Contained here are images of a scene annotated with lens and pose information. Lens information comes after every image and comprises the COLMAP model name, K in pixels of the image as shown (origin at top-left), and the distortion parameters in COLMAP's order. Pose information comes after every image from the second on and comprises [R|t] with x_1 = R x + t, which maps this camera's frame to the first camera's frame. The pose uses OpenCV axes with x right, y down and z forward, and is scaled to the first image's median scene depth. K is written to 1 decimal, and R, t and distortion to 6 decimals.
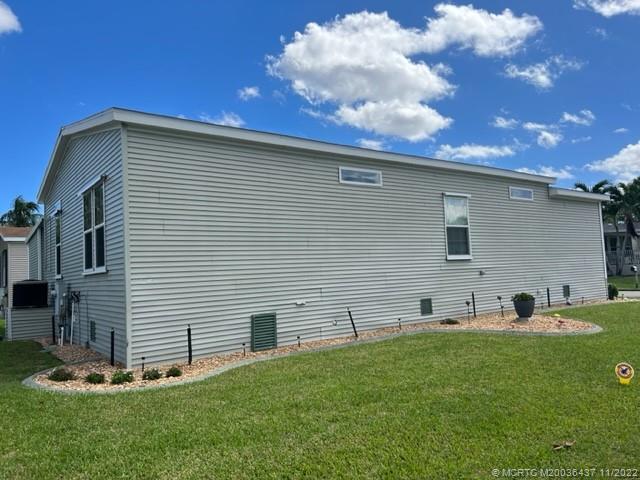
lens RADIAL K [[495.8, 0, 320.0], [0, 495.8, 240.0], [0, 0, 1]] dist [0.052166, -0.009952]
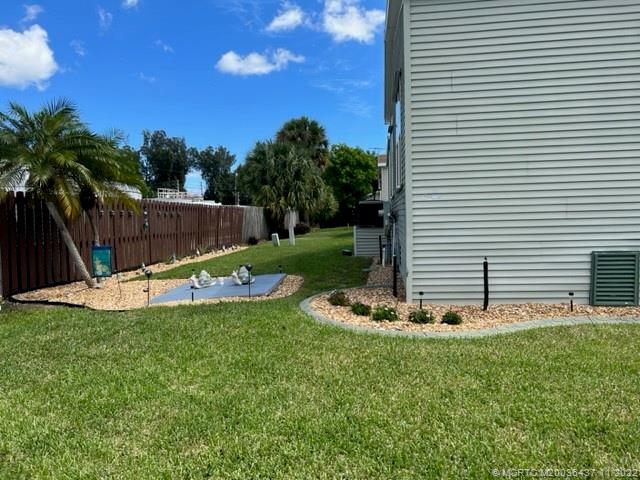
lens RADIAL K [[495.8, 0, 320.0], [0, 495.8, 240.0], [0, 0, 1]] dist [0.052166, -0.009952]
pose [[0.733252, 0.063694, -0.676967, 0.053417], [0.034596, 0.990819, 0.130696, 0.040870], [0.679076, -0.119254, 0.724316, 0.306689]]
